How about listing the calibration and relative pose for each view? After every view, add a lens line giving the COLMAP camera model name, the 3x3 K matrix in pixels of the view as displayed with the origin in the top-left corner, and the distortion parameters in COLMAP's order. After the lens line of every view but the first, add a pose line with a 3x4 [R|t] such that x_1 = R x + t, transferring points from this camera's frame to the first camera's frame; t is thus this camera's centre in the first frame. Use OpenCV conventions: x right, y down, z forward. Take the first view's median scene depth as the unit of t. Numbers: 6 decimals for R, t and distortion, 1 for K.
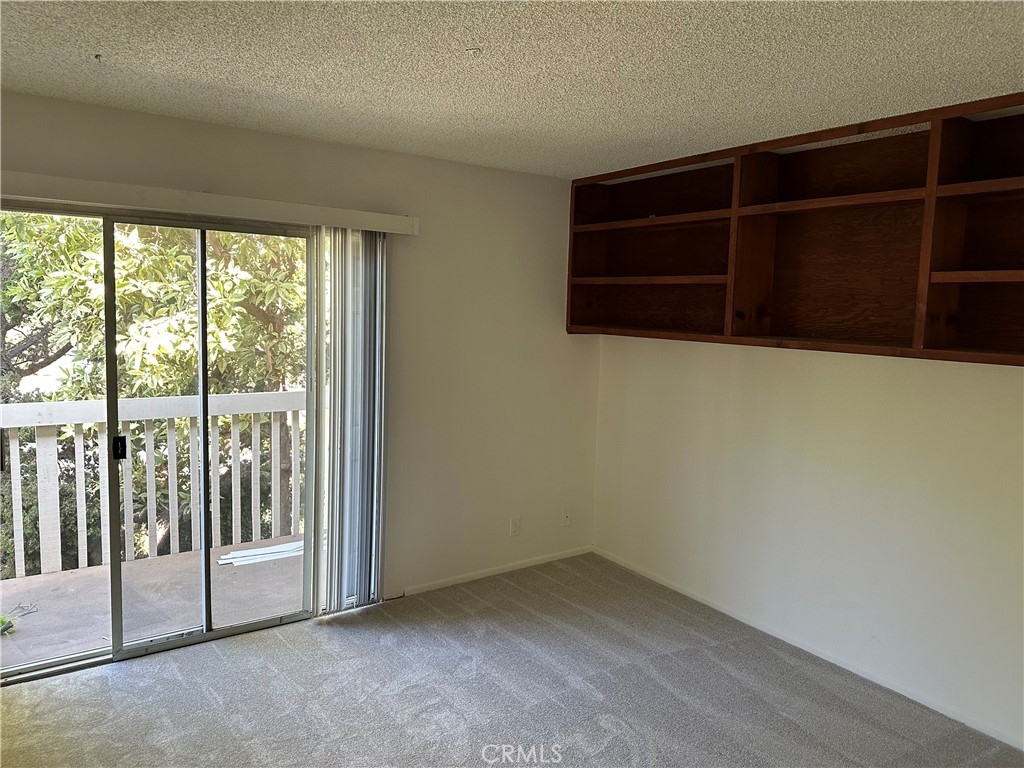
lens RADIAL K [[714.8, 0, 513.2], [0, 714.8, 382.3], [0, 0, 1]] dist [0.140501, -0.270388]
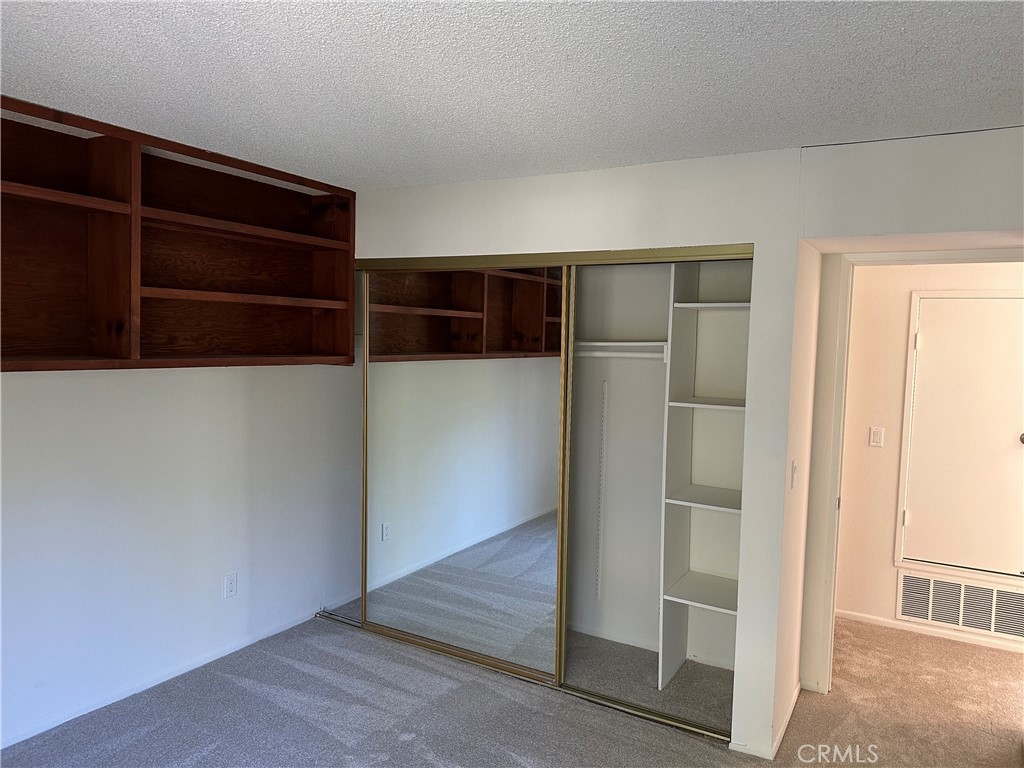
lens RADIAL K [[714.8, 0, 513.2], [0, 714.8, 382.3], [0, 0, 1]] dist [0.140501, -0.270388]
pose [[-0.428395, -0.090557, 0.899042, -0.711569], [0.053368, 0.990693, 0.125219, -0.132745], [-0.902014, 0.101623, -0.419575, 1.100581]]
